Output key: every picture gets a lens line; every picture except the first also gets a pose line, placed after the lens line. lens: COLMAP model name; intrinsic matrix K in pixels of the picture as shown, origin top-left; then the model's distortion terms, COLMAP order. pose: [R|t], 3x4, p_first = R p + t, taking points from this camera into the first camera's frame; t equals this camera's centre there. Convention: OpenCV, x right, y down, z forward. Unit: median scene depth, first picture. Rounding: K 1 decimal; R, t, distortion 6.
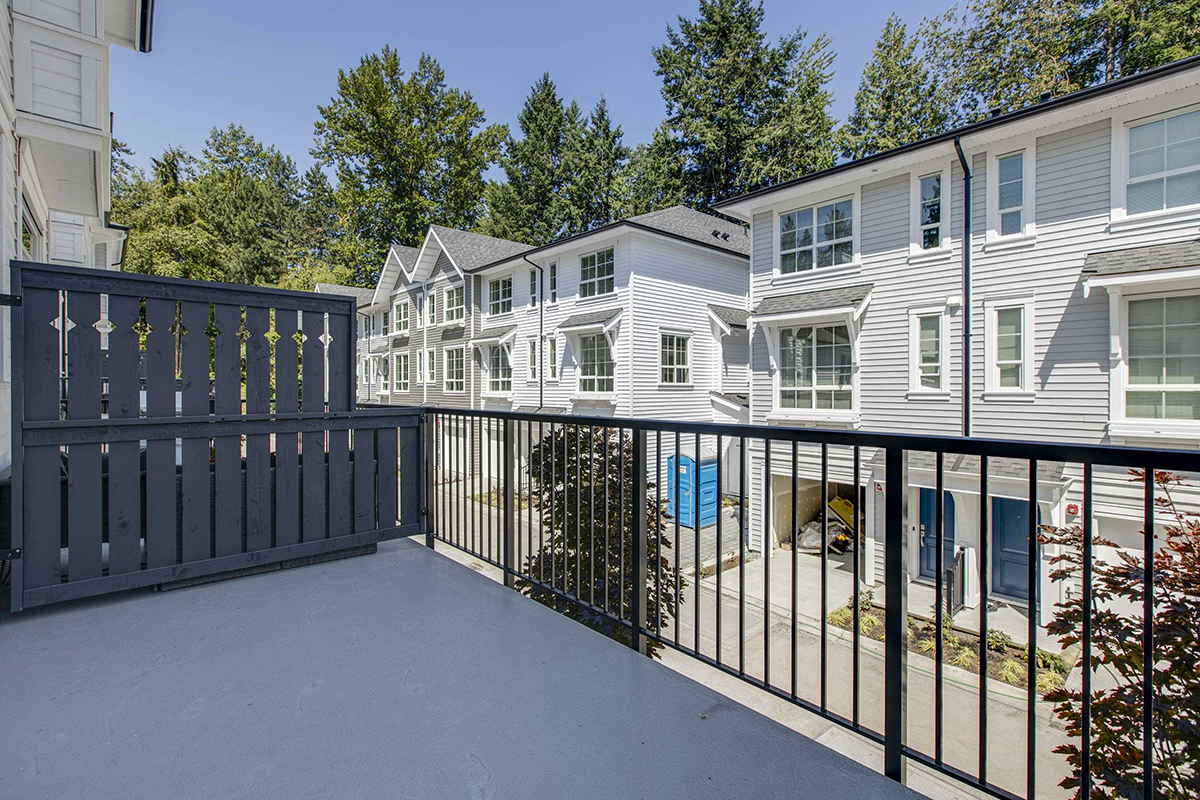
lens RADIAL K [[557.1, 0, 608.2], [0, 557.1, 392.5], [0, 0, 1]] dist [0.001904, 0.000621]
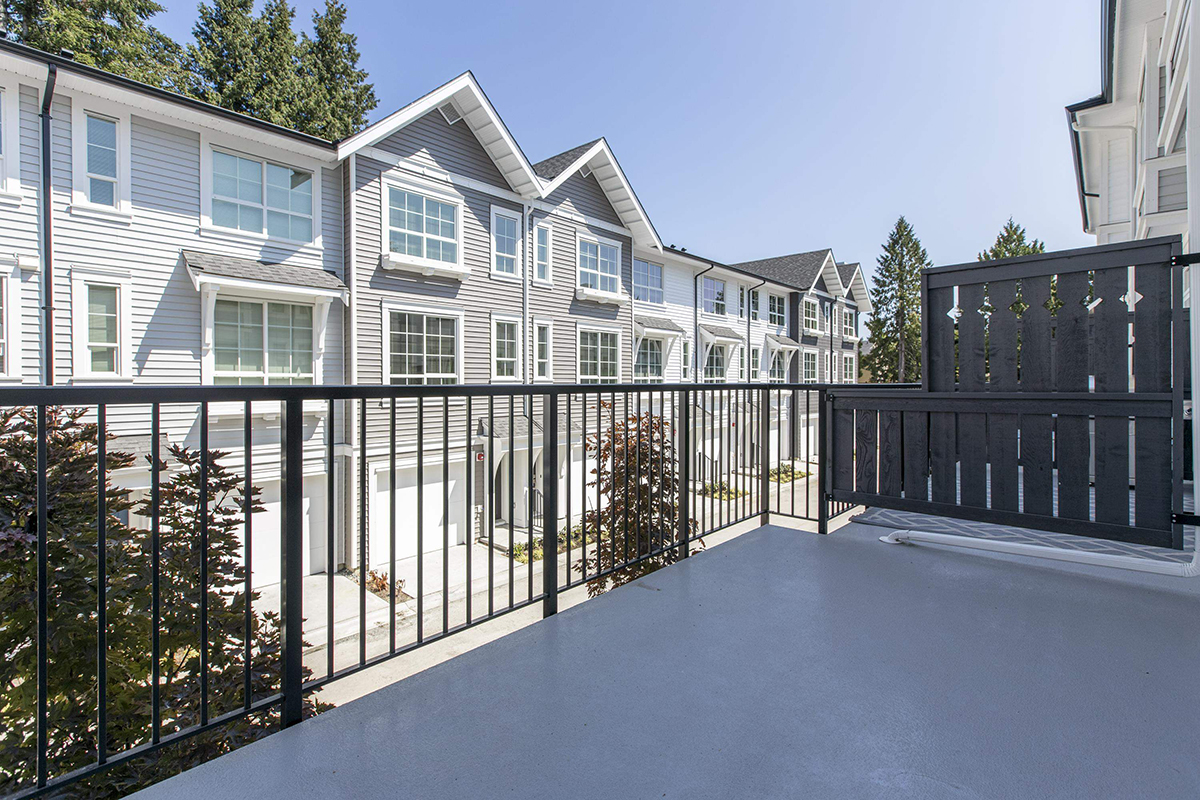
lens RADIAL K [[557.1, 0, 612.0], [0, 557.1, 390.0], [0, 0, 1]] dist [0.001904, 0.000621]
pose [[-0.109115, -0.012990, 0.993944, -0.290289], [0.006754, 0.999882, 0.013809, 0.013691], [-0.994006, 0.008220, -0.109014, 0.280283]]
